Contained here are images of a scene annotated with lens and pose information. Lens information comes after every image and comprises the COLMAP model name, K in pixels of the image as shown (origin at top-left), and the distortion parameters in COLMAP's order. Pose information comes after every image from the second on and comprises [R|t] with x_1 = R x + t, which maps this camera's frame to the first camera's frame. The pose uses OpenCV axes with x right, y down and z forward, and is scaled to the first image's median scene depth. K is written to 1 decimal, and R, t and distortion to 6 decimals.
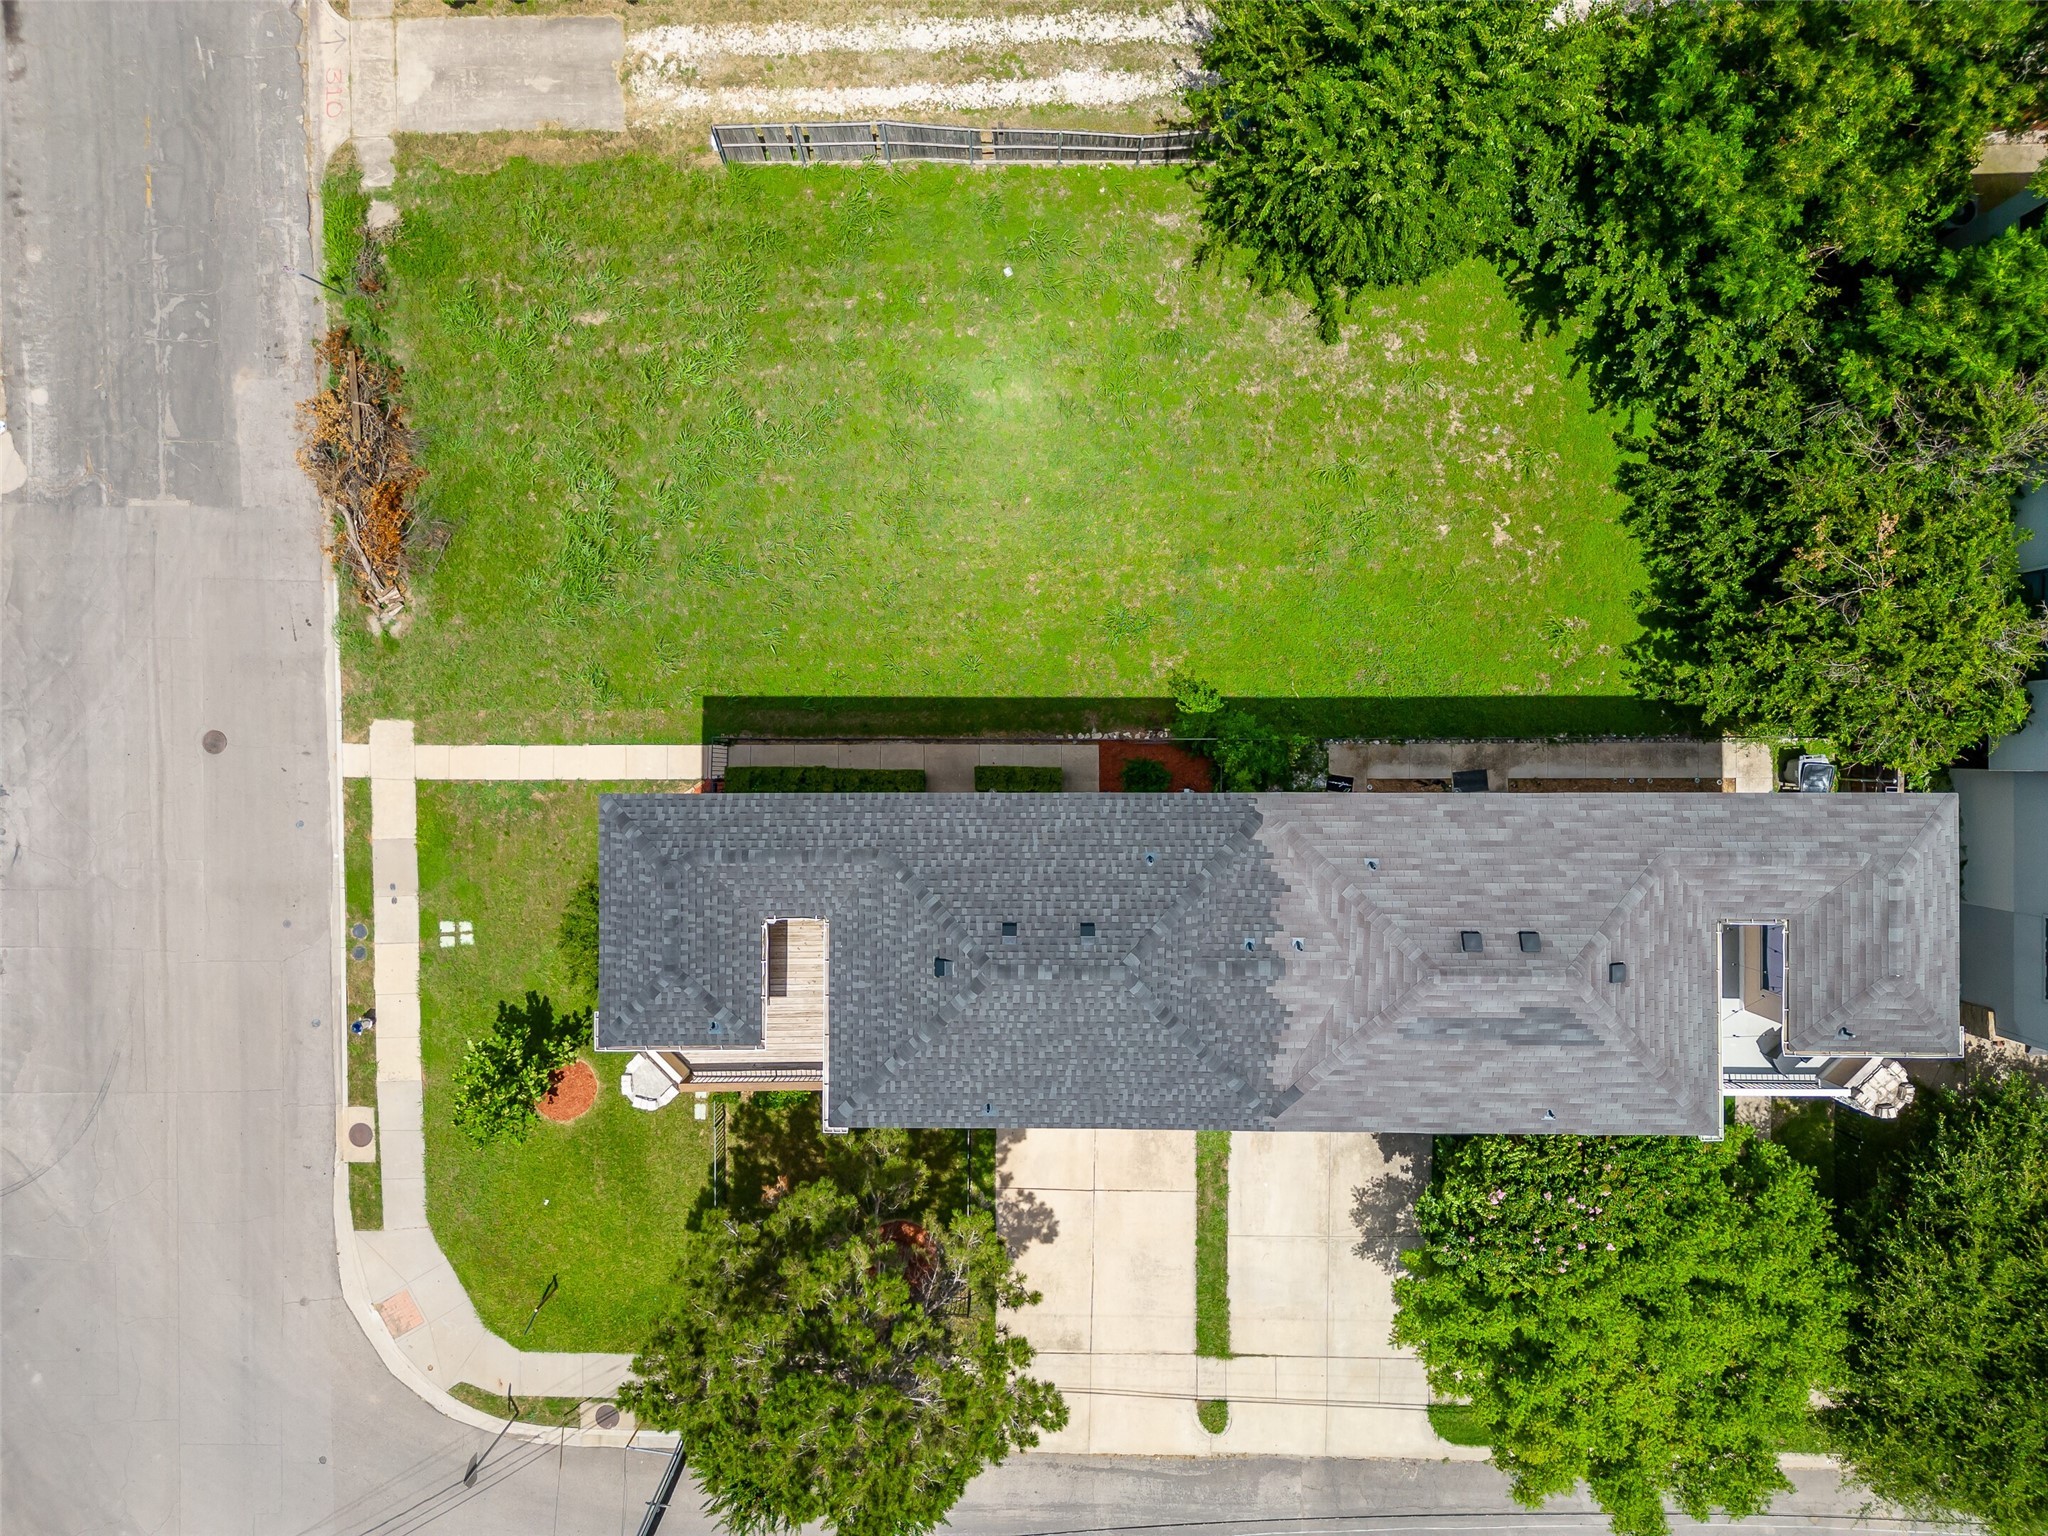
lens RADIAL K [[1445.5, 0, 1019.0], [0, 1445.5, 731.9], [0, 0, 1]] dist [0.089929, -0.087089]
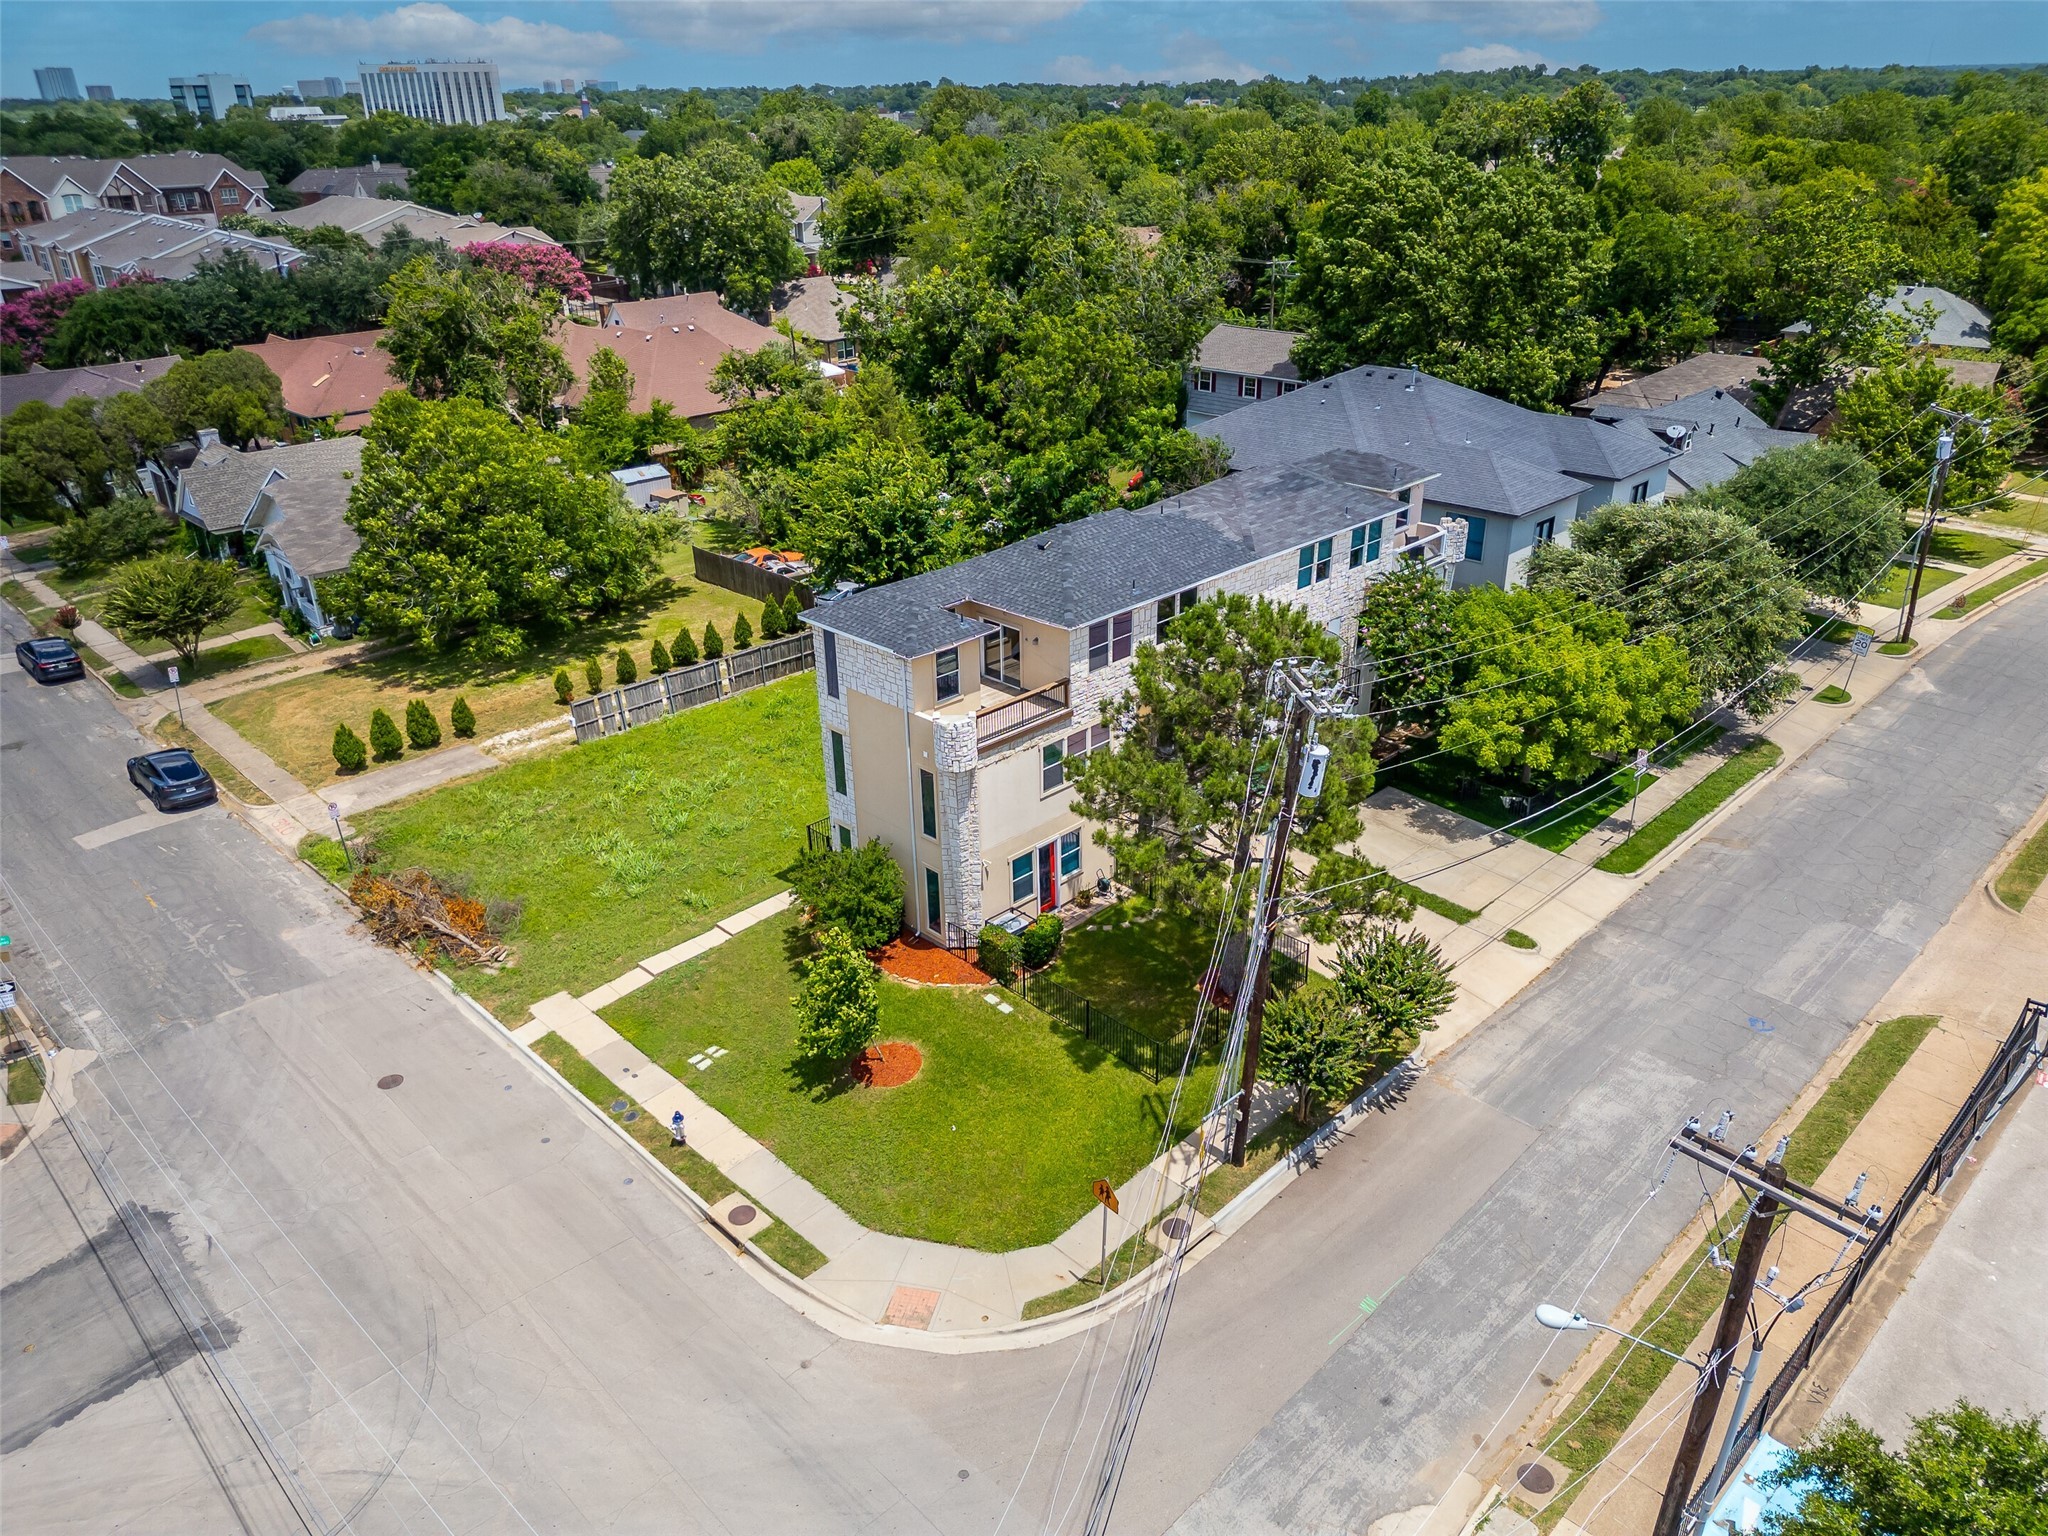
lens RADIAL K [[1445.5, 0, 1019.0], [0, 1445.5, 731.9], [0, 0, 1]] dist [0.089929, -0.087089]
pose [[0.713479, -0.275171, 0.644383, -0.815943], [0.700496, 0.259236, -0.664907, 0.895779], [0.015916, 0.925785, 0.377716, 0.419327]]
